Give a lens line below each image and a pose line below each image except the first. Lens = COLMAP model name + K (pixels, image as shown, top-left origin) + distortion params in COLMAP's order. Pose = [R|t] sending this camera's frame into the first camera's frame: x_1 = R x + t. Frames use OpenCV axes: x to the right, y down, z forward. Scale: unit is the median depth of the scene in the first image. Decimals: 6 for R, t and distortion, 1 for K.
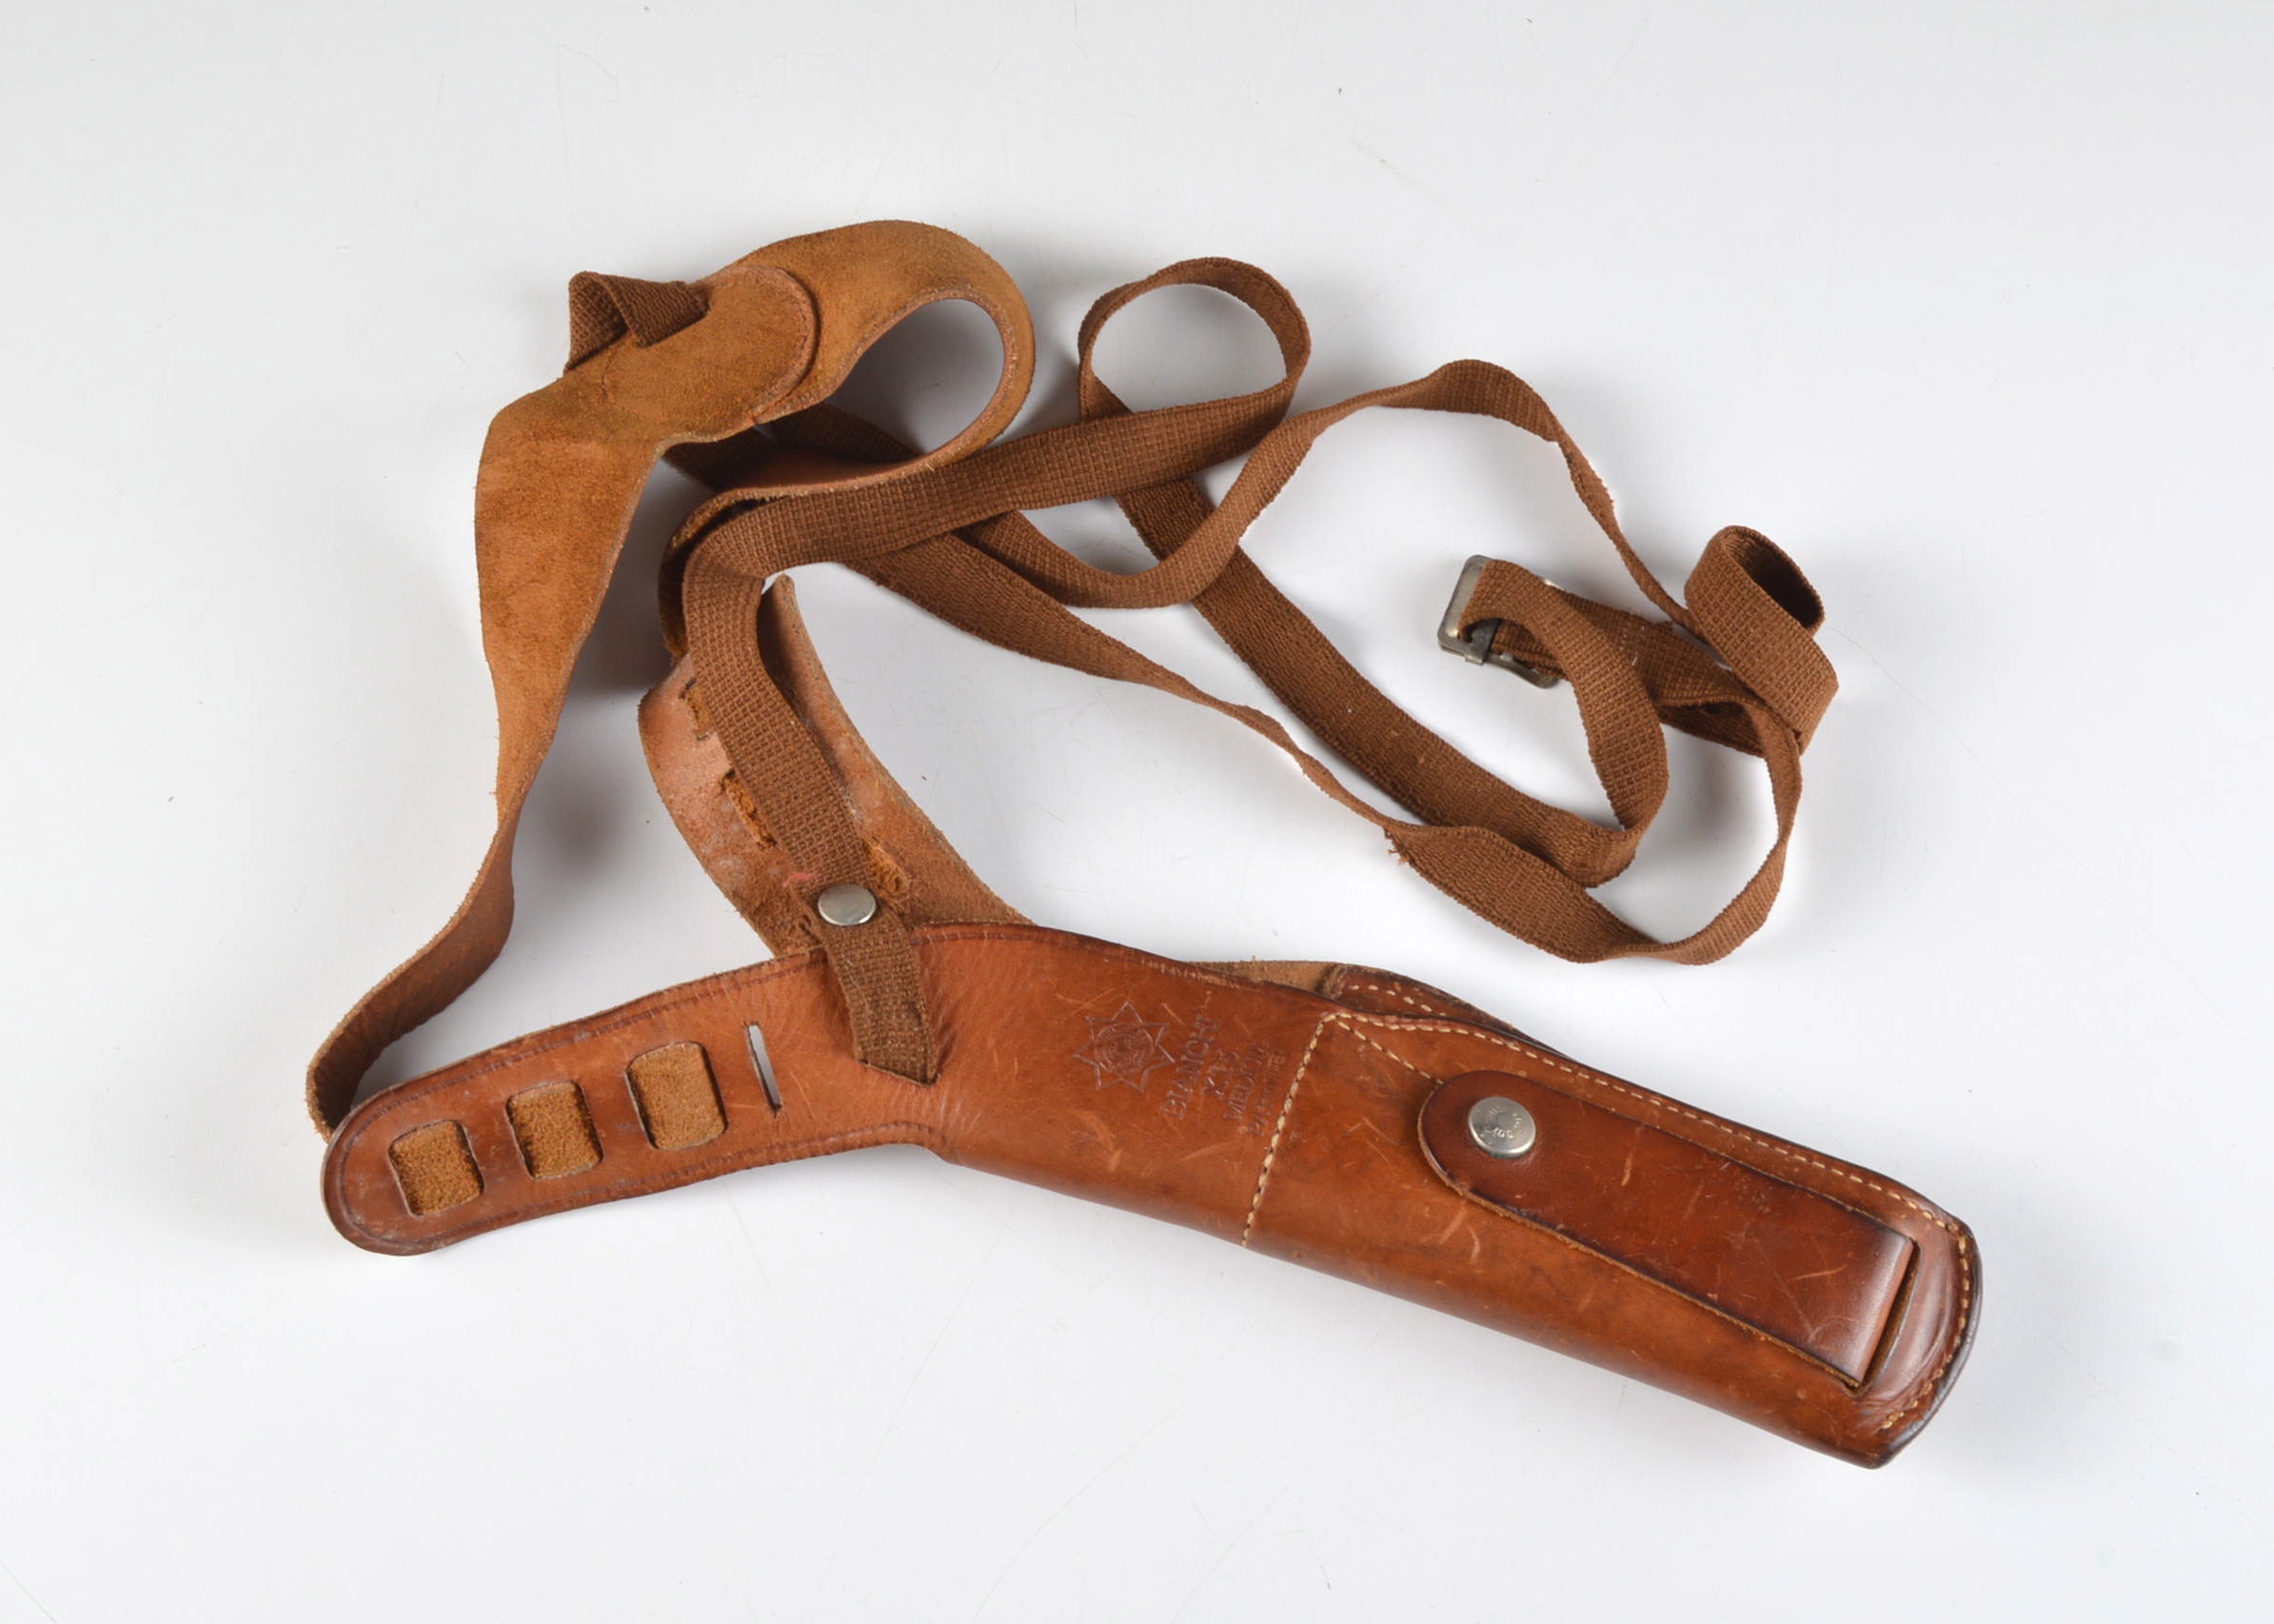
lens RADIAL K [[3614.5, 0, 1137.0], [0, 3614.5, 812.0], [0, 0, 1]] dist [-0.222677, 0.026514]
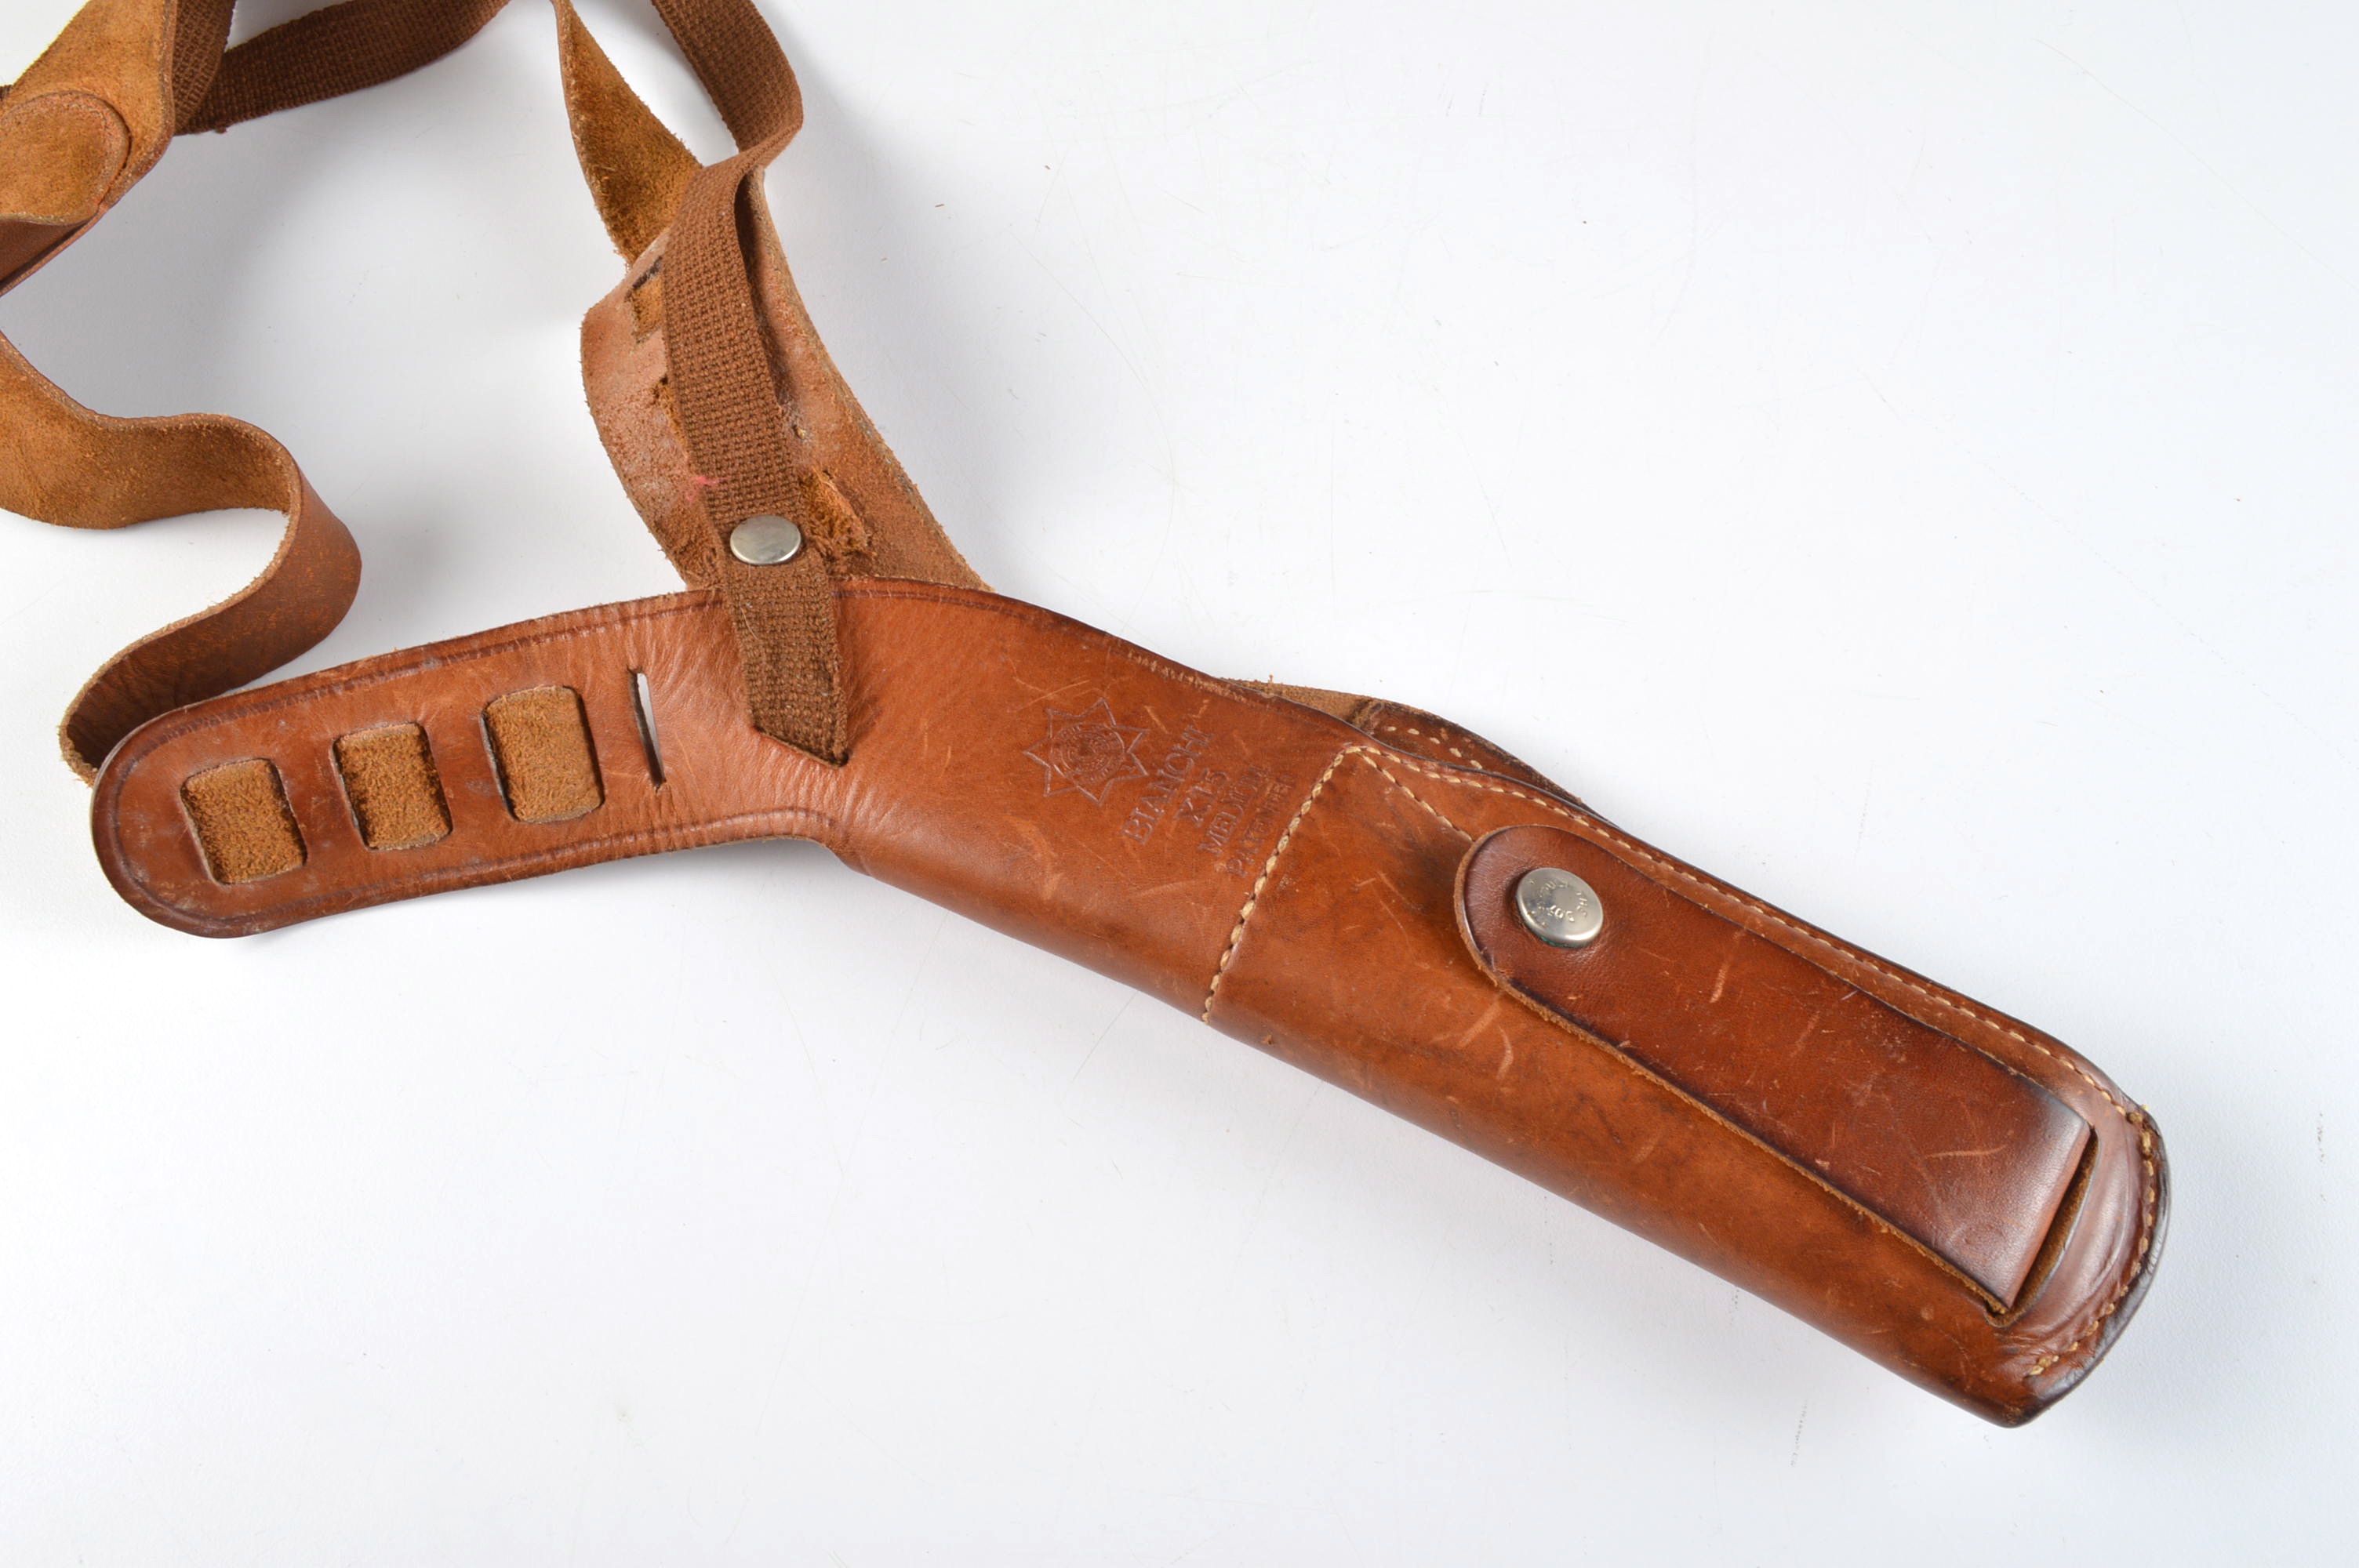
lens RADIAL K [[2203.9, 0, 1179.5], [0, 2203.9, 784.0], [0, 0, 1]] dist [-0.013893, -0.284037]
pose [[0.990904, 0.120671, -0.059567, 0.046192], [-0.122690, 0.991946, -0.031475, 0.085823], [0.055289, 0.038497, 0.997728, 0.525992]]
